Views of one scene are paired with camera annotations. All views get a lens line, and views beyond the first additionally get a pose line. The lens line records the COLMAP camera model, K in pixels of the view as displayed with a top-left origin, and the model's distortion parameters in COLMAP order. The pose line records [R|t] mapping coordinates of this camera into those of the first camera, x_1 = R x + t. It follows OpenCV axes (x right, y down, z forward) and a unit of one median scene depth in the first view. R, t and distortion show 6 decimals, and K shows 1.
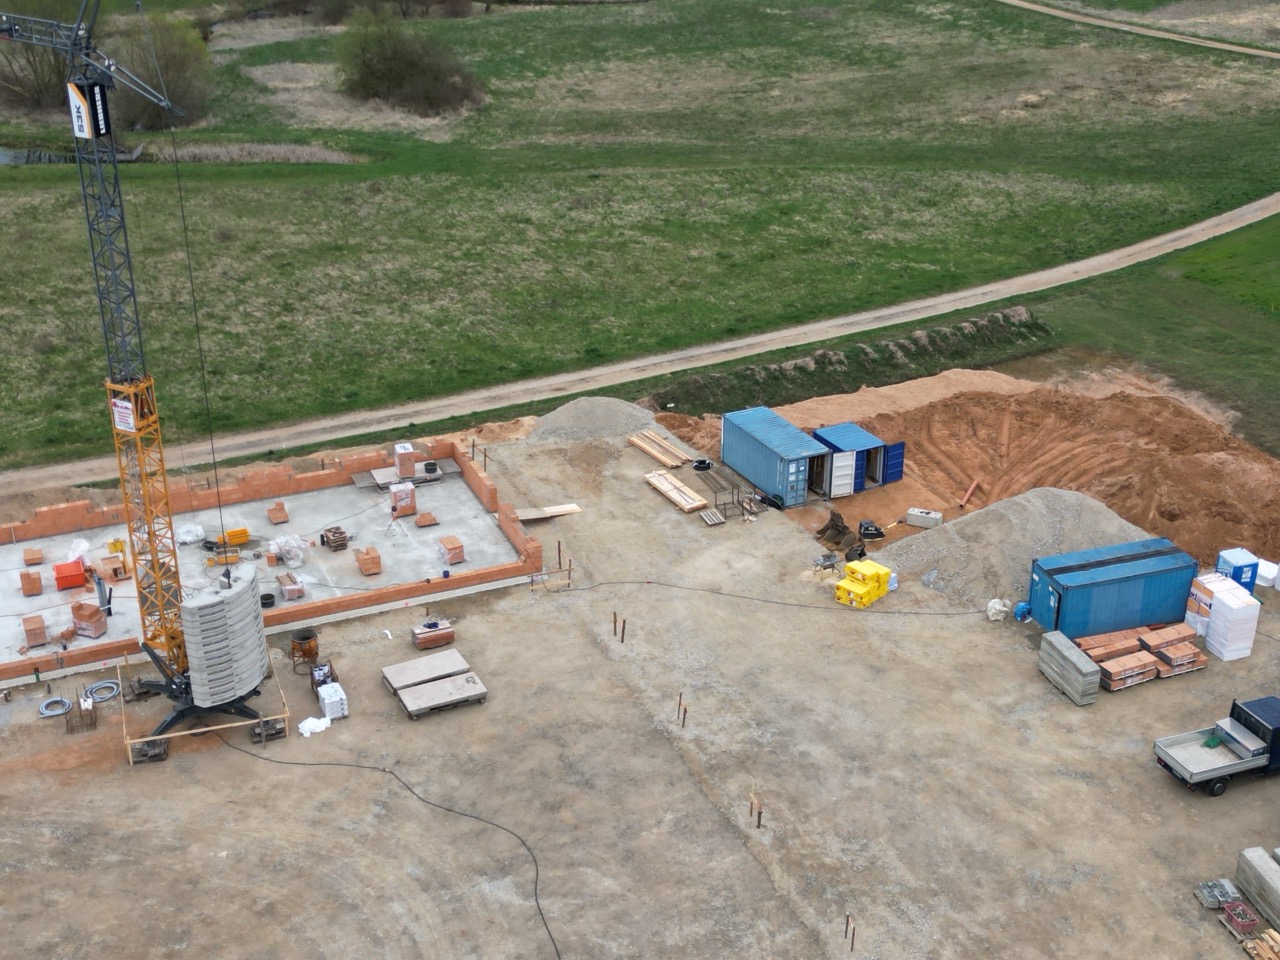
lens RADIAL K [[1771.0, 0, 642.9], [0, 1771.0, 480.0], [0, 0, 1]] dist [0.202059, -0.577942]
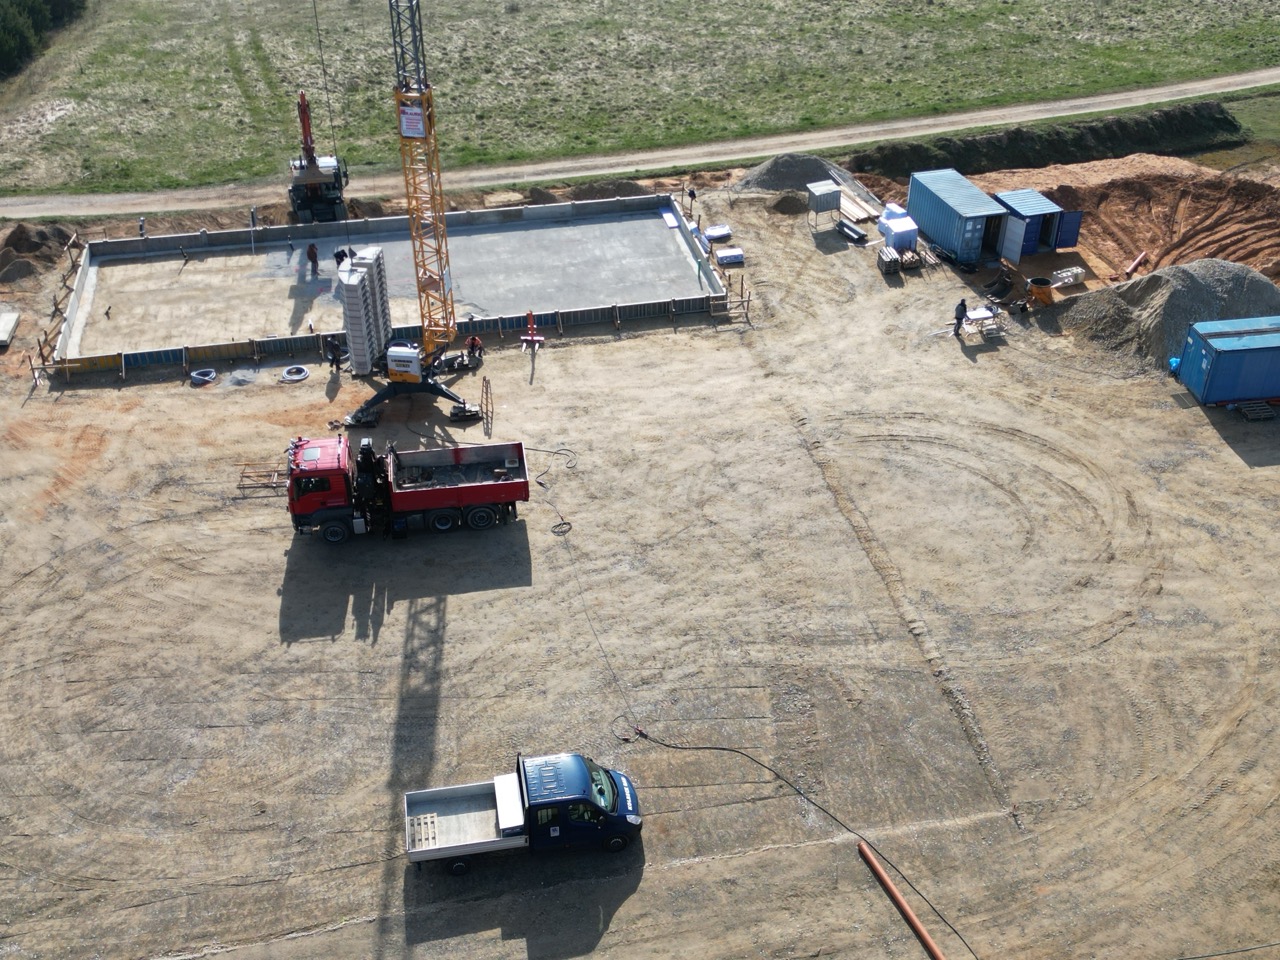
lens RADIAL K [[1353.9, 0, 642.7], [0, 1353.9, 481.2], [0, 0, 1]] dist [0.102367, -0.140822]
pose [[0.982875, 0.104479, -0.151790, 0.025694], [-0.079536, 0.983581, 0.161995, 0.022397], [0.166223, -0.147148, 0.975047, 0.109837]]
